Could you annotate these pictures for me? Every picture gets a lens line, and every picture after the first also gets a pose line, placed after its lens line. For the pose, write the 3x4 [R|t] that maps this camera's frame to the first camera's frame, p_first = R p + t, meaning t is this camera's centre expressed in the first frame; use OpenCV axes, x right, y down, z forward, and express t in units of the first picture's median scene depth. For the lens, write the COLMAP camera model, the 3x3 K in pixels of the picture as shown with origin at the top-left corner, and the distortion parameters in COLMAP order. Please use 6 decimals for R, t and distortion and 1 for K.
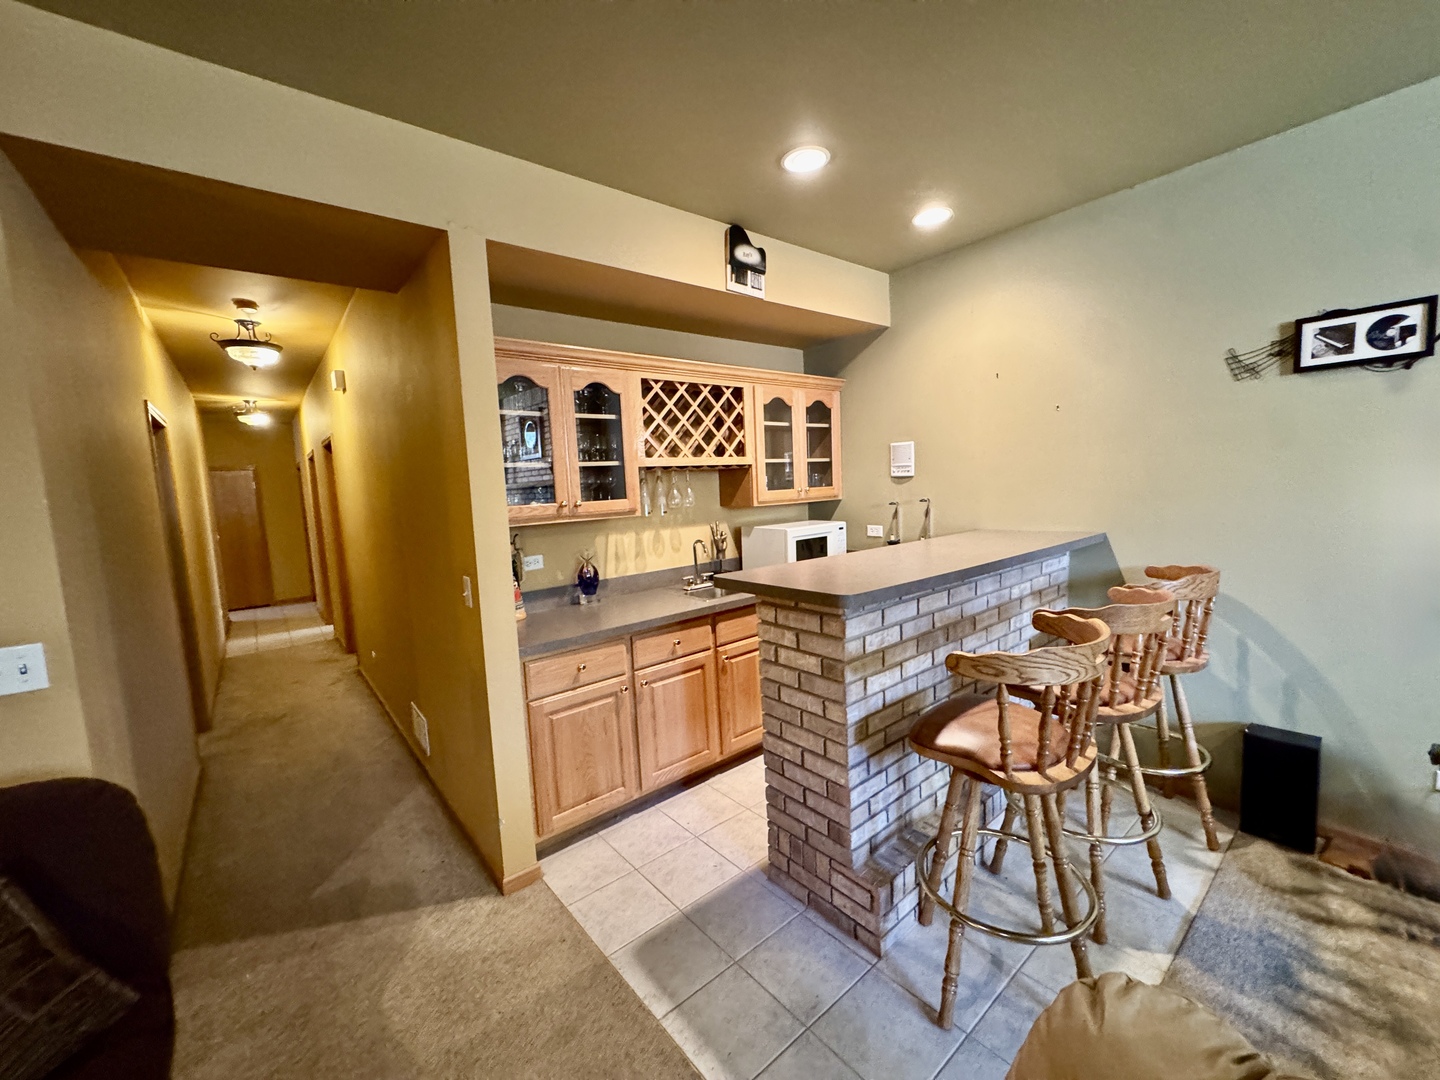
lens RADIAL K [[576.4, 0, 720.2], [0, 576.4, 537.6], [0, 0, 1]] dist [-0.001256, 0.000066]
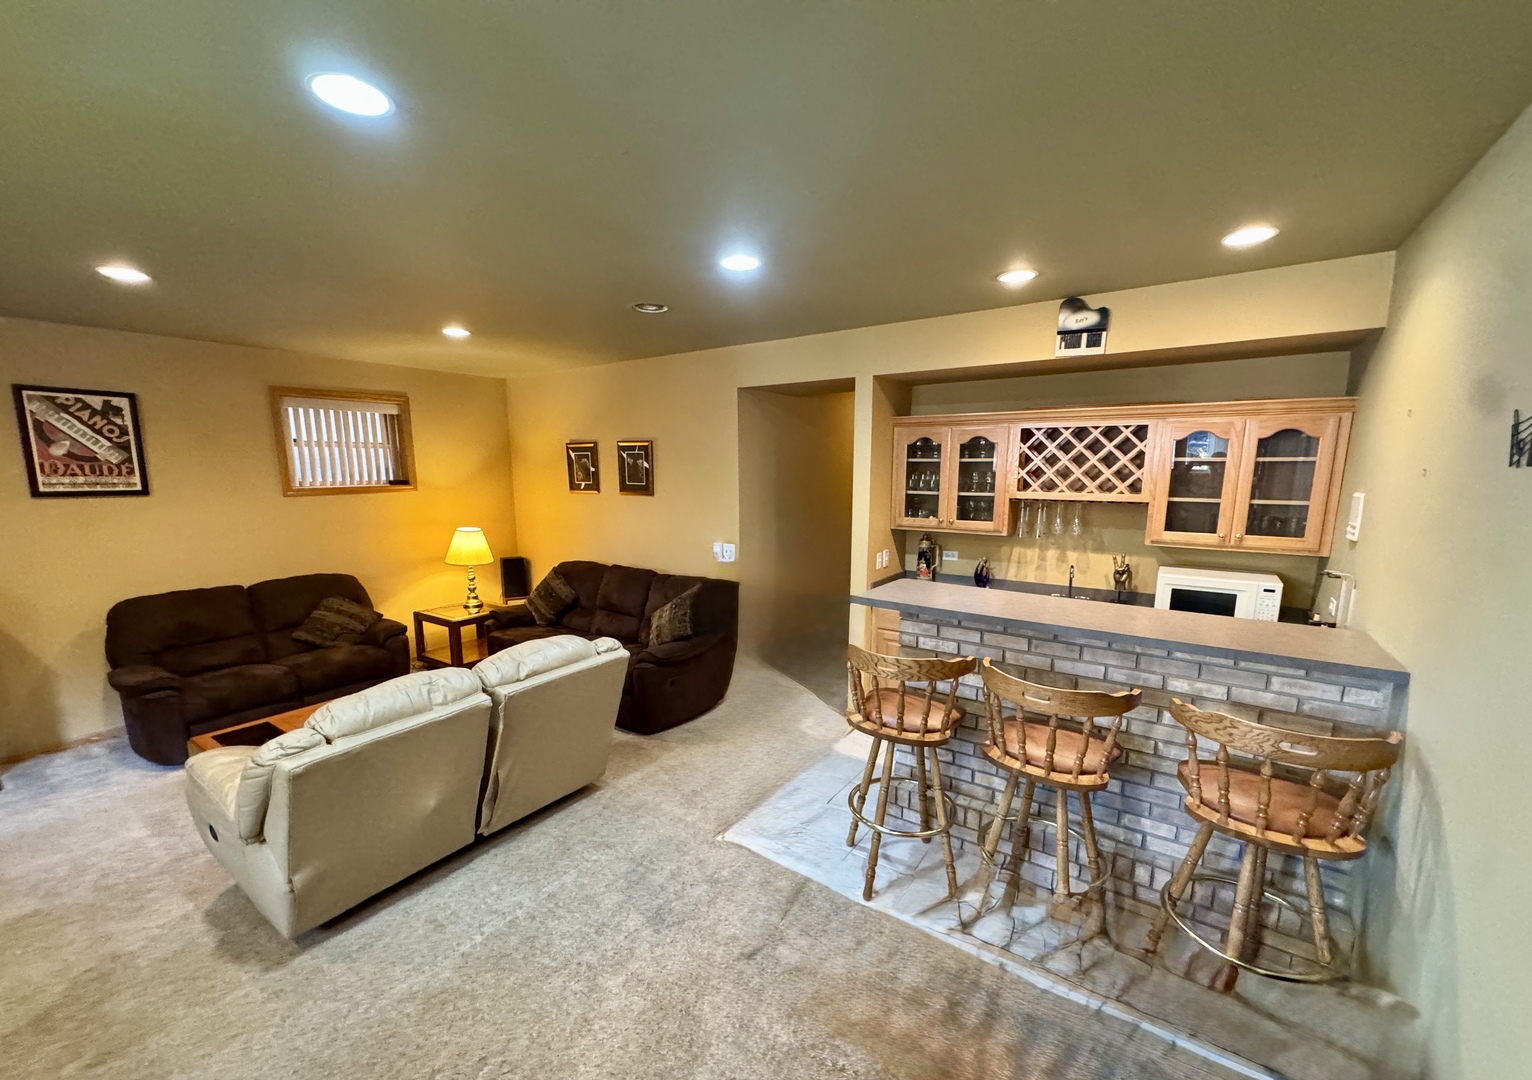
lens RADIAL K [[608.4, 0, 767.5], [0, 608.4, 567.7], [0, 0, 1]] dist [-0.000038, 0.000003]
pose [[0.272056, 0.206000, -0.939973, 0.974506], [-0.106065, 0.977285, 0.183479, -0.155274], [0.956418, 0.049781, 0.287726, 0.090745]]
